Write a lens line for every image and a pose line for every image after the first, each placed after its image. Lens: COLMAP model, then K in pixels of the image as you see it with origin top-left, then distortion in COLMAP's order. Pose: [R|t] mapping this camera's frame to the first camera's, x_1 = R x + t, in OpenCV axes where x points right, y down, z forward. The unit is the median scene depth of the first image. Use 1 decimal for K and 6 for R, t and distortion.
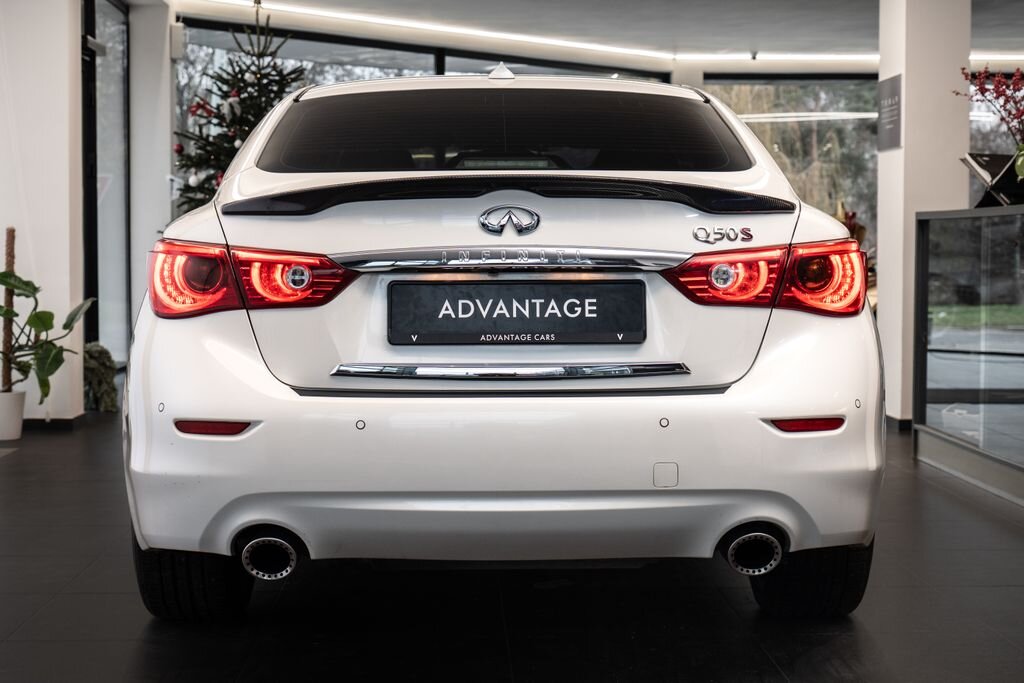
lens RADIAL K [[1672.3, 0, 512.0], [0, 1672.3, 341.5], [0, 0, 1]] dist [-0.086981, -0.037898]
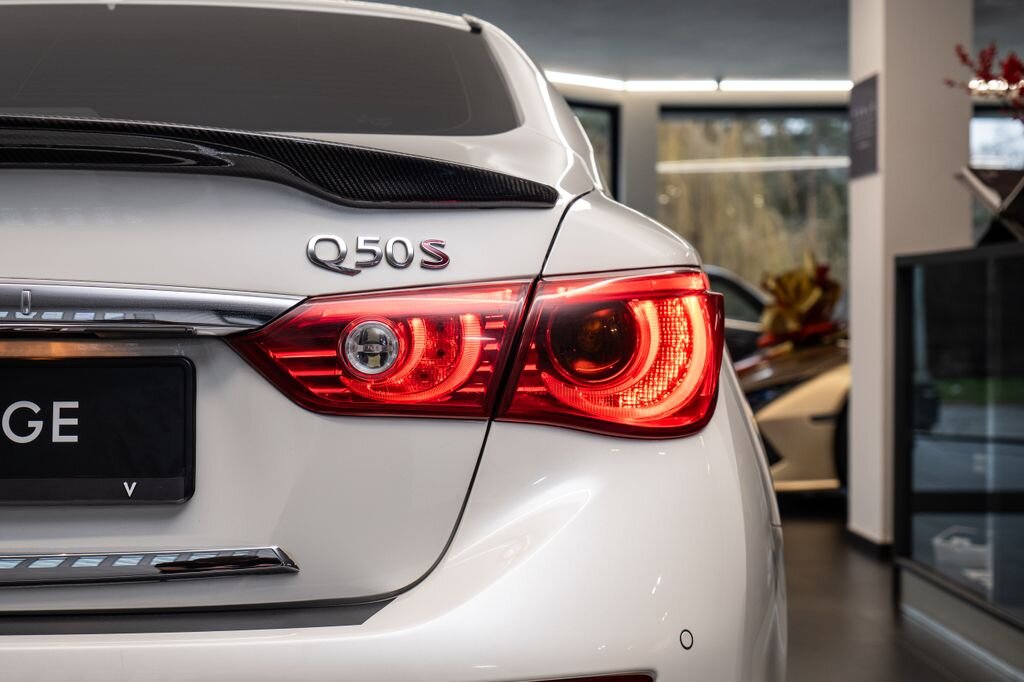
lens RADIAL K [[1812.3, 0, 512.0], [0, 1812.3, 341.0], [0, 0, 1]] dist [-0.026697, -0.109824]
pose [[0.999920, -0.000835, 0.012650, 0.156254], [0.001378, 0.999075, -0.042985, -0.020519], [-0.012602, 0.042999, 0.998996, 0.522744]]
